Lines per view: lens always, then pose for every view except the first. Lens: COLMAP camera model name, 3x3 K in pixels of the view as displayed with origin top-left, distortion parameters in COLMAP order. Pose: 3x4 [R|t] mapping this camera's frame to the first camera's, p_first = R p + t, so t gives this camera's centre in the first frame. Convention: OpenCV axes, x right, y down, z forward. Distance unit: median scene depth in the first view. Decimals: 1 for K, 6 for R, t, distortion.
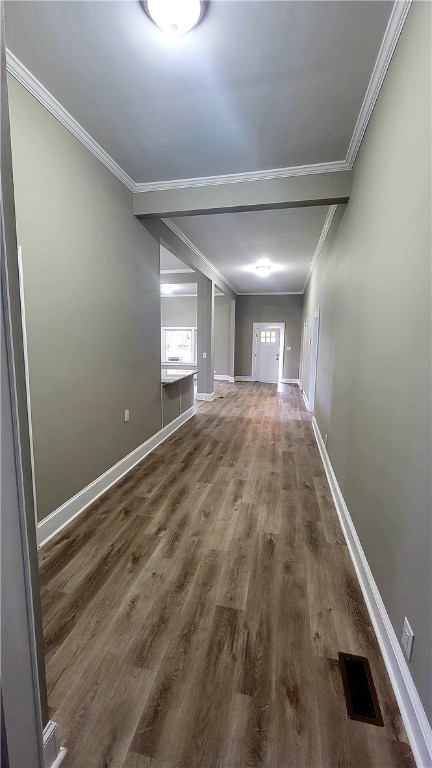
lens RADIAL K [[313.2, 0, 214.3], [0, 313.2, 383.8], [0, 0, 1]] dist [-0.004600, 0.000614]
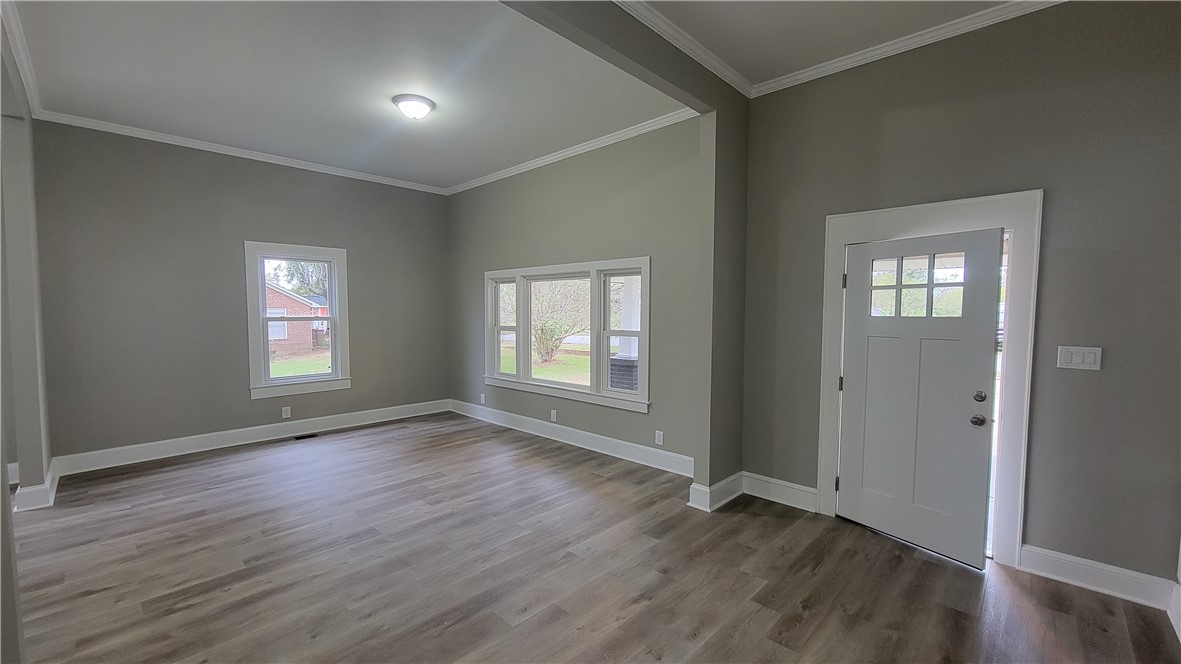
lens RADIAL K [[481.6, 0, 592.2], [0, 481.6, 340.2], [0, 0, 1]] dist [-0.004600, 0.000614]
pose [[0.858125, 0.018920, -0.513093, 0.420766], [-0.060377, 0.996106, -0.064248, -0.246662], [0.509879, 0.086112, 0.855925, 1.840501]]
